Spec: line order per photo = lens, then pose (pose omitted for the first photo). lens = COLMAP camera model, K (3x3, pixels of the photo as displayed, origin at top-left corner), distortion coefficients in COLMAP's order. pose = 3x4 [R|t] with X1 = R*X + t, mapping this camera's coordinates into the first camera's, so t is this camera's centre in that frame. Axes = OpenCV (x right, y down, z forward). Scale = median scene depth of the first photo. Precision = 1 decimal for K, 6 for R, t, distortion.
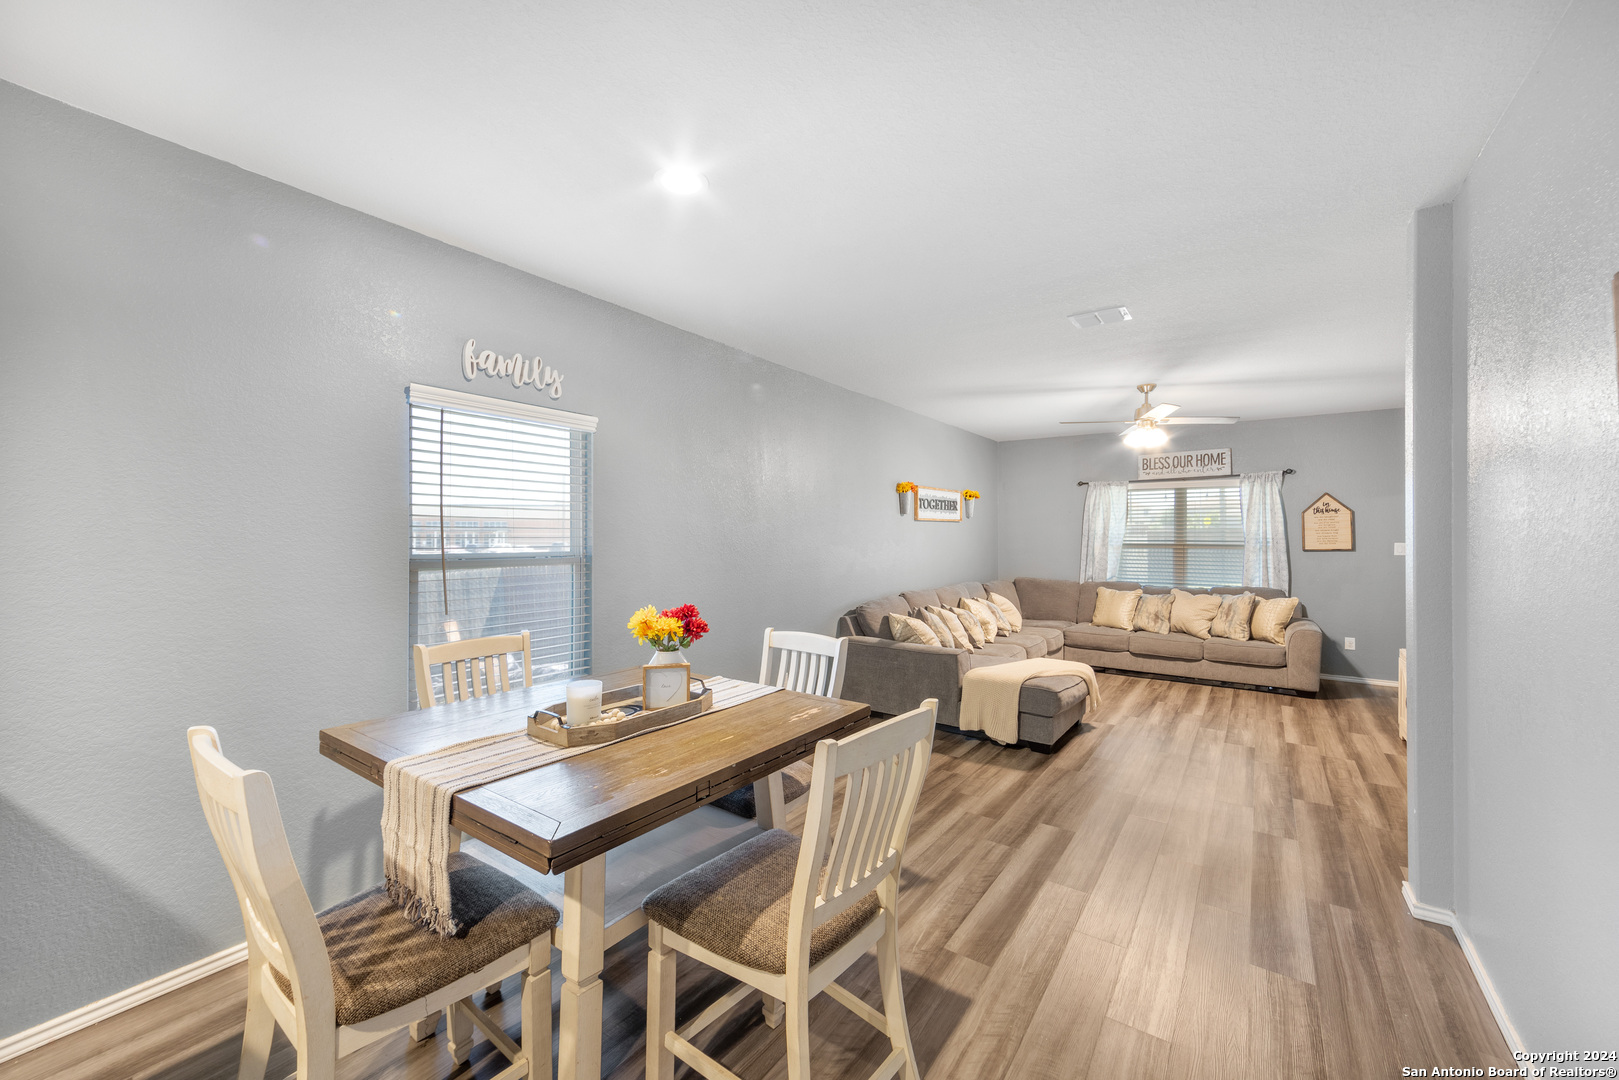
lens RADIAL K [[634.9, 0, 809.5], [0, 634.9, 531.4], [0, 0, 1]] dist [0.007640, 0.000034]
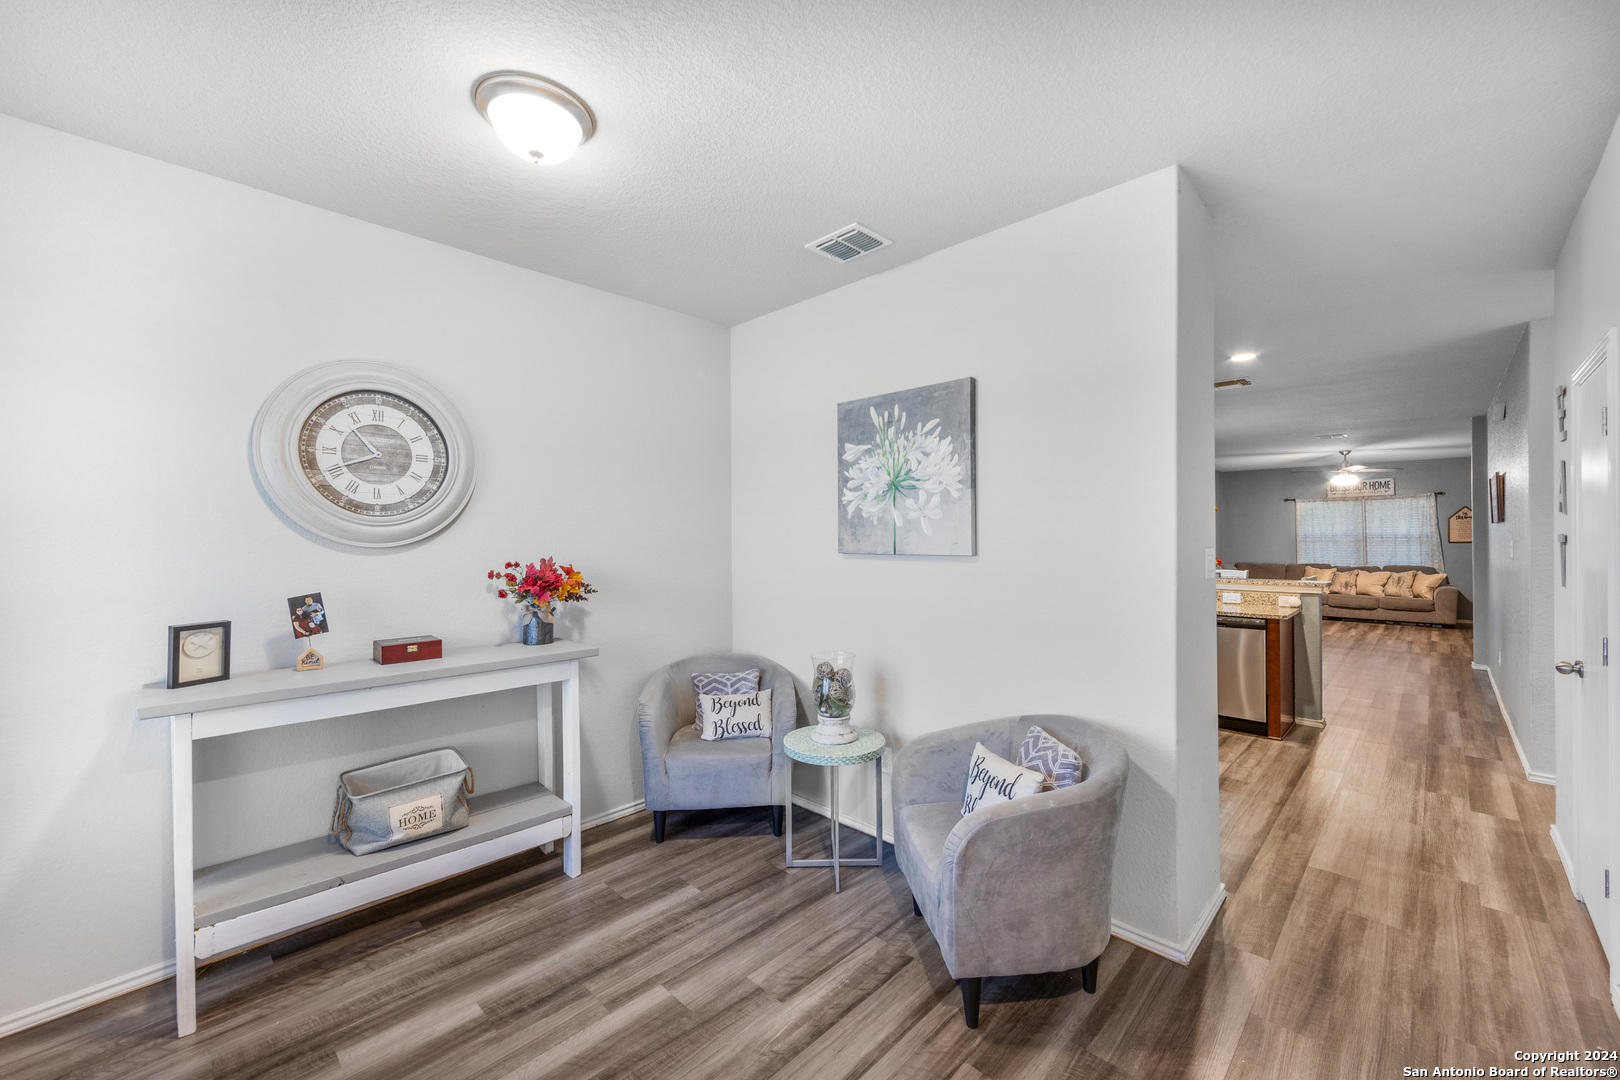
lens RADIAL K [[636.3, 0, 816.2], [0, 636.3, 539.8], [0, 0, 1]] dist [0.000128, 0.000118]
pose [[0.988290, -0.010233, -0.152246, -0.558970], [0.011296, 0.999917, 0.006120, -0.004511], [0.152171, -0.007768, 0.988324, -0.831017]]
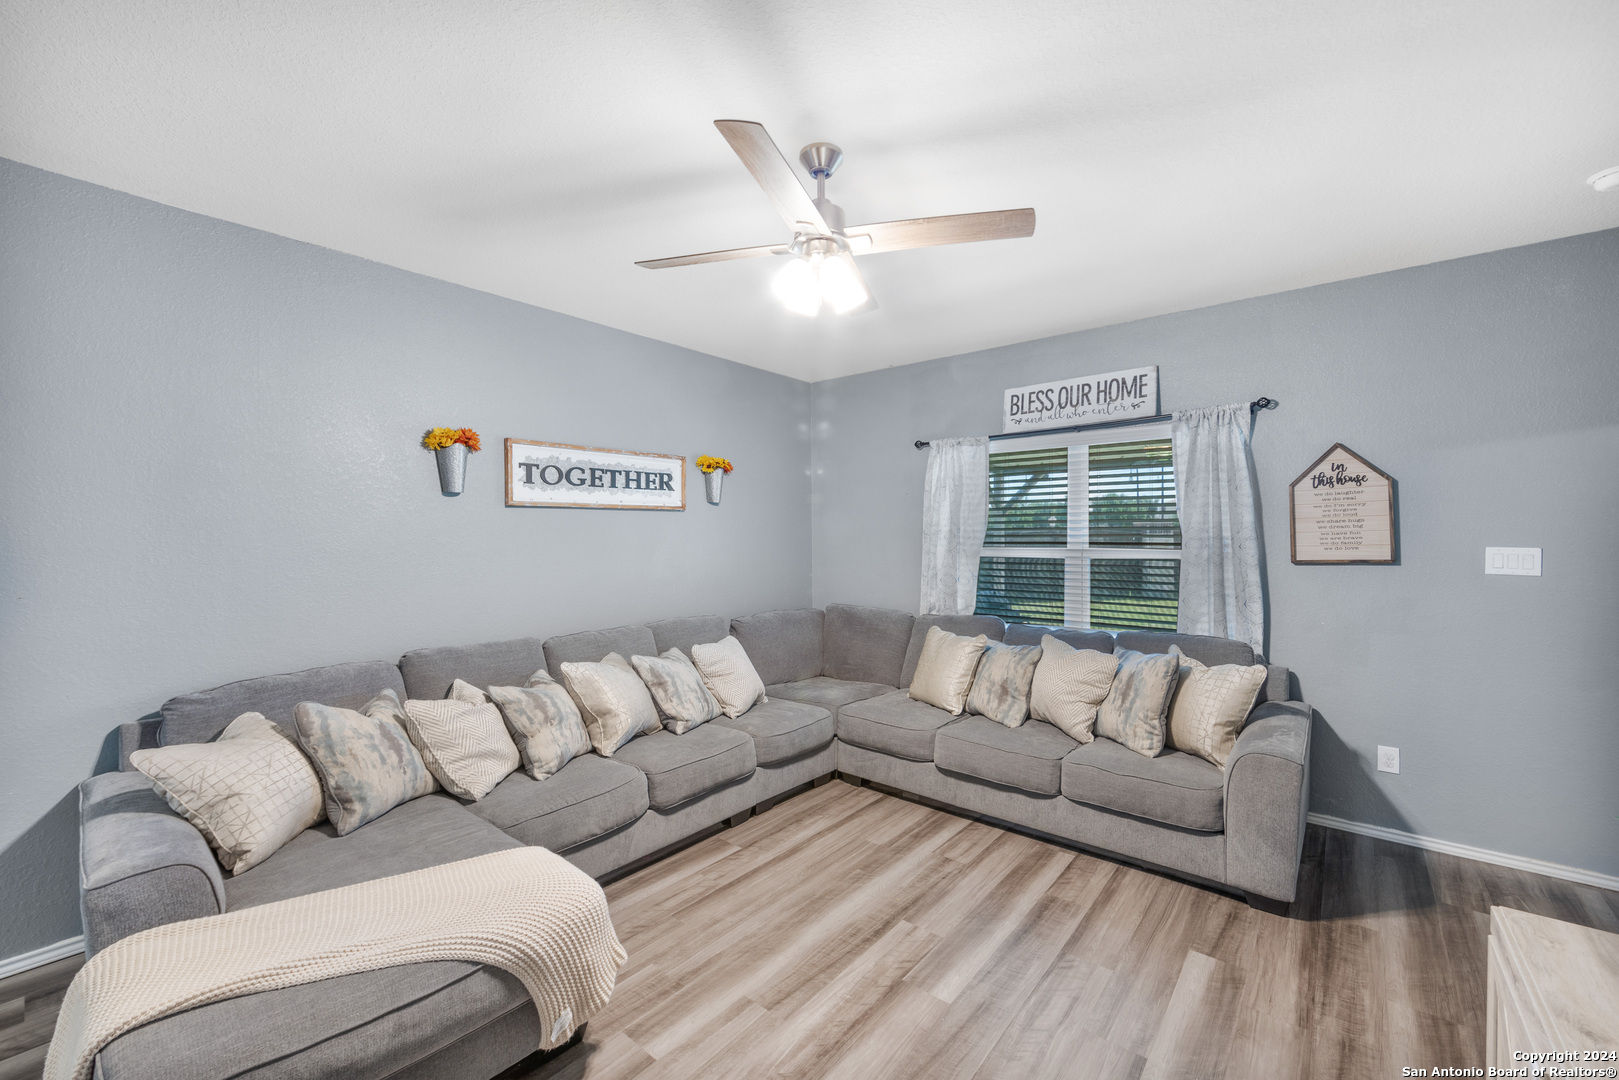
lens RADIAL K [[651.5, 0, 811.3], [0, 651.5, 533.0], [0, 0, 1]] dist [-0.003442, 0.000268]
pose [[0.997378, -0.004323, -0.072232, 0.454462], [0.004653, 0.999979, 0.004406, 0.003236], [0.072211, -0.004731, 0.997378, 0.488406]]
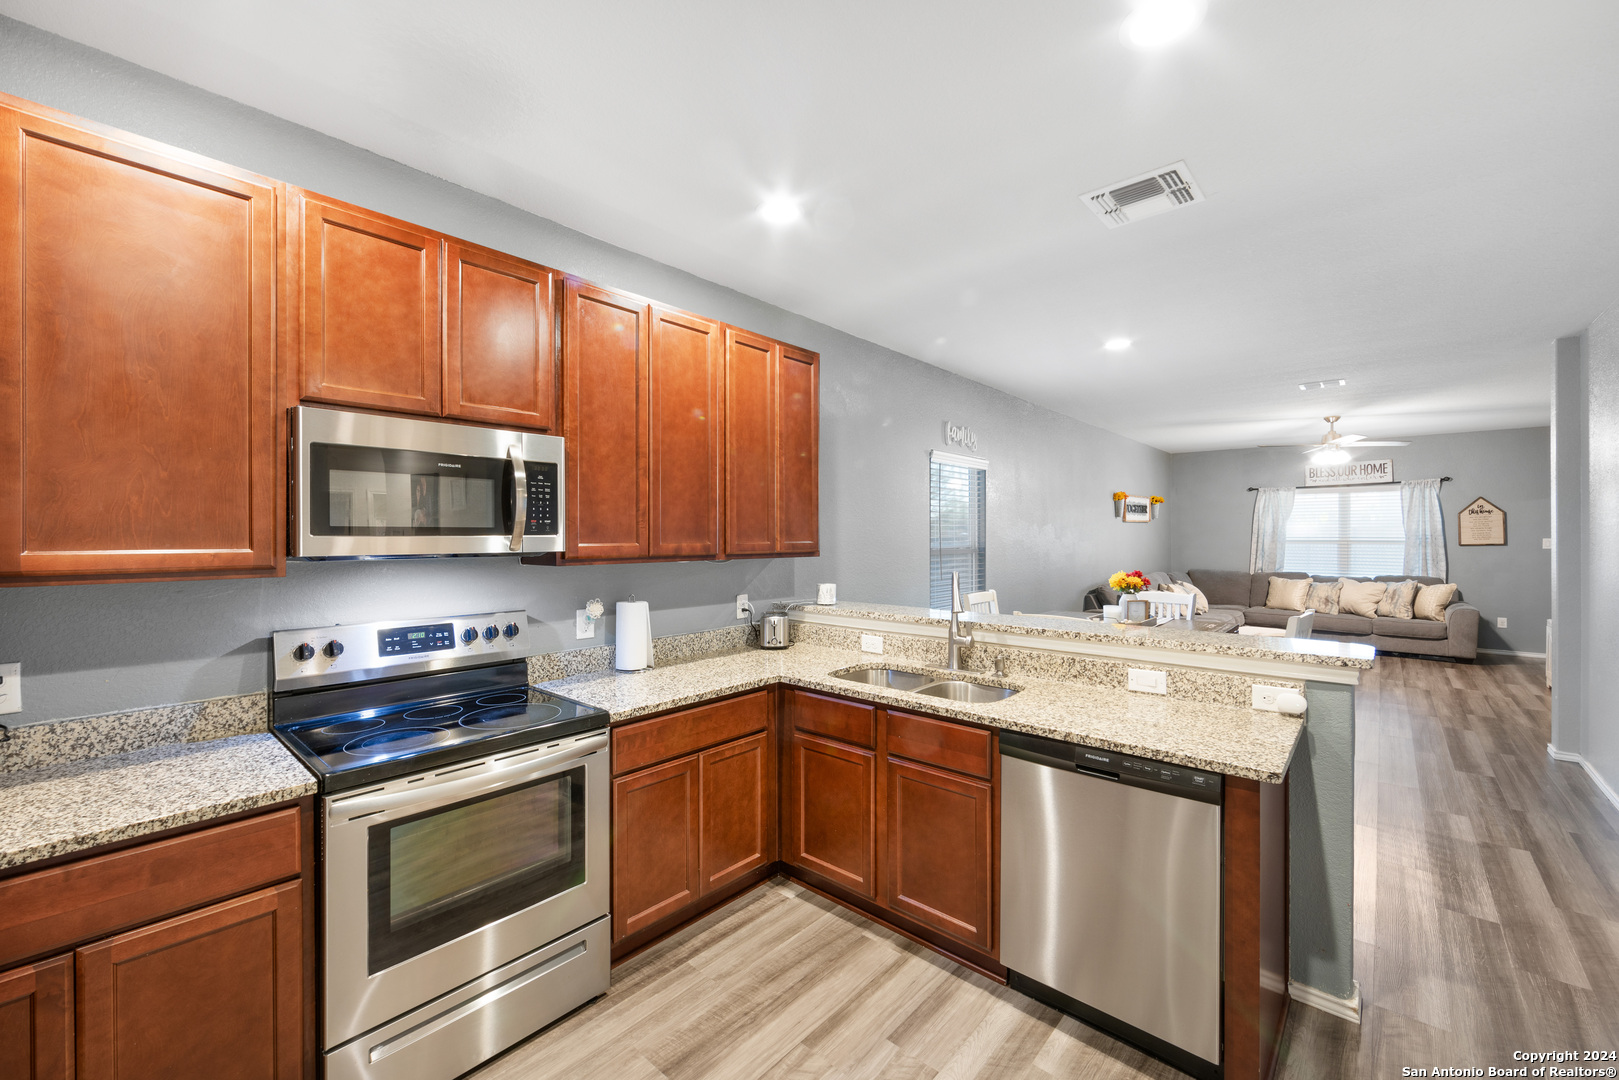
lens RADIAL K [[651.5, 0, 811.3], [0, 651.5, 533.0], [0, 0, 1]] dist [-0.003442, 0.000268]
pose [[0.994650, -0.004224, -0.103215, -0.315710], [0.004675, 0.999981, 0.004135, -0.003567], [0.103195, -0.004595, 0.994650, -0.343606]]
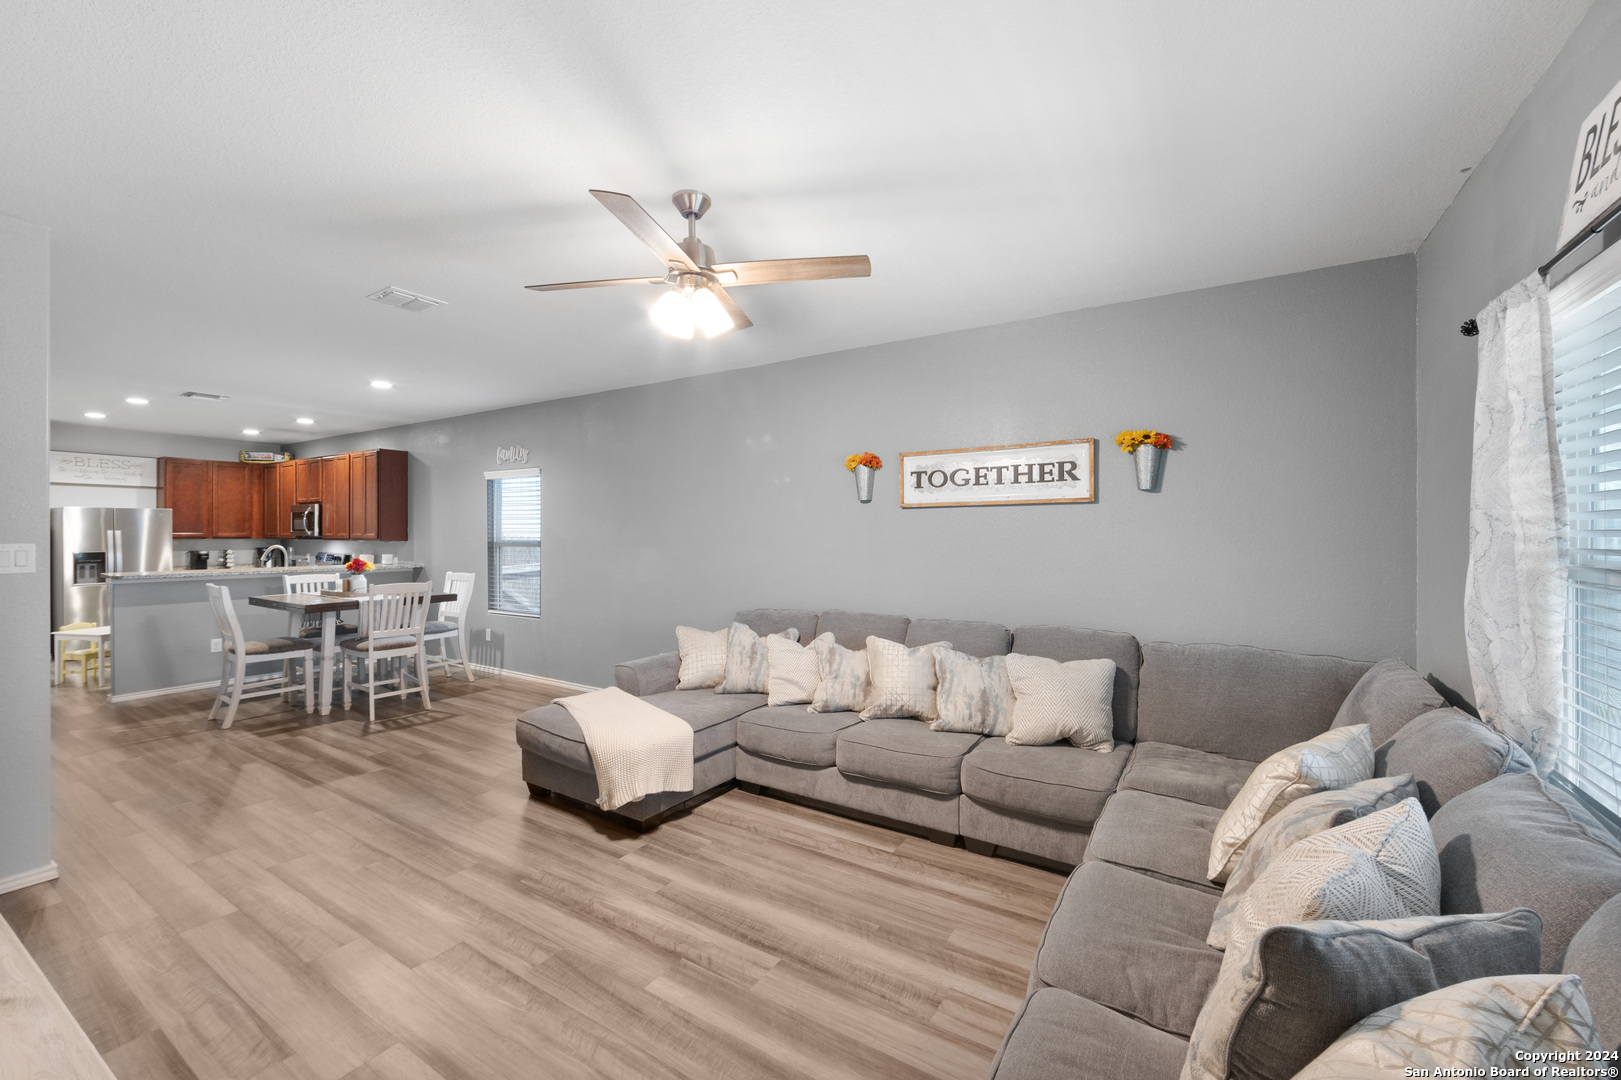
lens RADIAL K [[652.3, 0, 812.3], [0, 652.3, 533.0], [0, 0, 1]] dist [-0.003442, 0.000268]
pose [[0.056368, -0.003050, -0.998405, 0.829344], [0.005471, 0.999981, -0.002746, 0.009184], [0.998395, -0.005307, 0.056384, 0.877175]]
